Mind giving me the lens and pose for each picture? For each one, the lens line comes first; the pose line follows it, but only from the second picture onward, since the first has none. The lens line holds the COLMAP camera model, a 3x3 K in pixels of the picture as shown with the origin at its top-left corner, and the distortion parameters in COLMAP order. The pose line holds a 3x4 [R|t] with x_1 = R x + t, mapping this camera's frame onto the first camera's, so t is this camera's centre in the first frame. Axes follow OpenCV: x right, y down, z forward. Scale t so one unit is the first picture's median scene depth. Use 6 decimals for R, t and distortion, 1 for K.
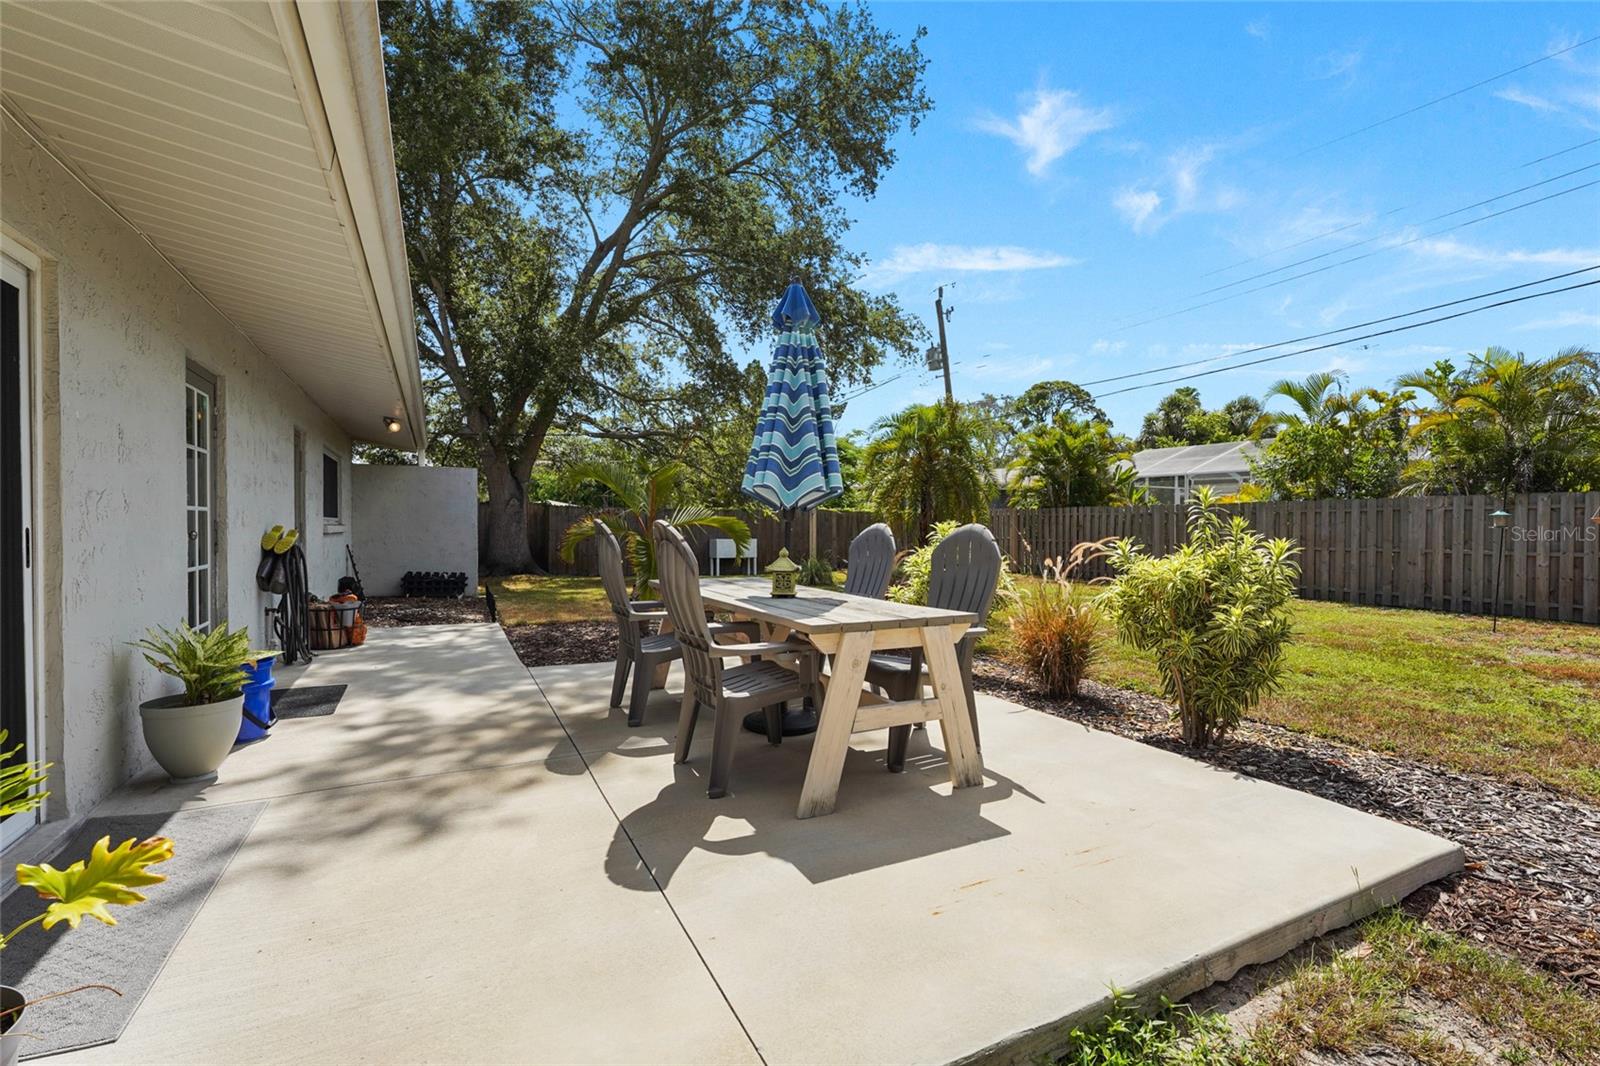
lens RADIAL K [[696.4, 0, 832.8], [0, 696.4, 529.6], [0, 0, 1]] dist [-0.000415, -0.000165]
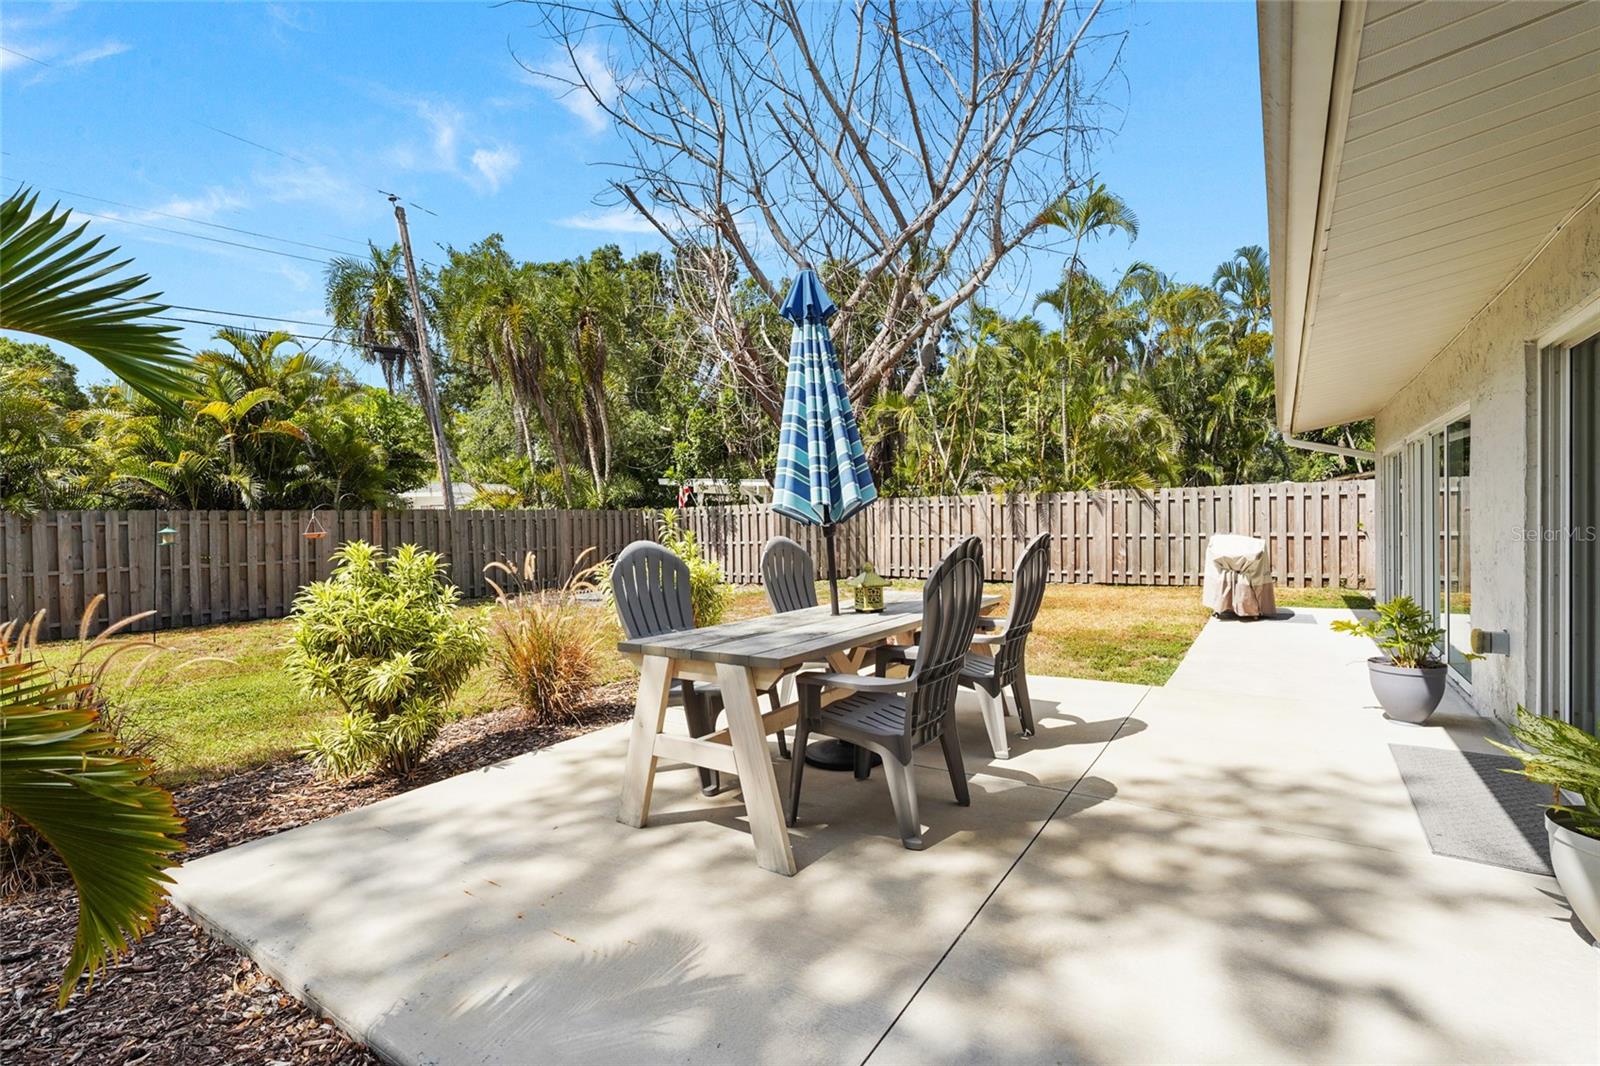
lens RADIAL K [[710.9, 0, 800.0], [0, 710.9, 533.0], [0, 0, 1]] dist [0.001819, 0.000249]
pose [[-0.454489, 0.004388, 0.890742, -0.990603], [0.017308, 0.999843, 0.003905, -0.021704], [-0.890584, 0.017192, -0.454493, 1.659584]]
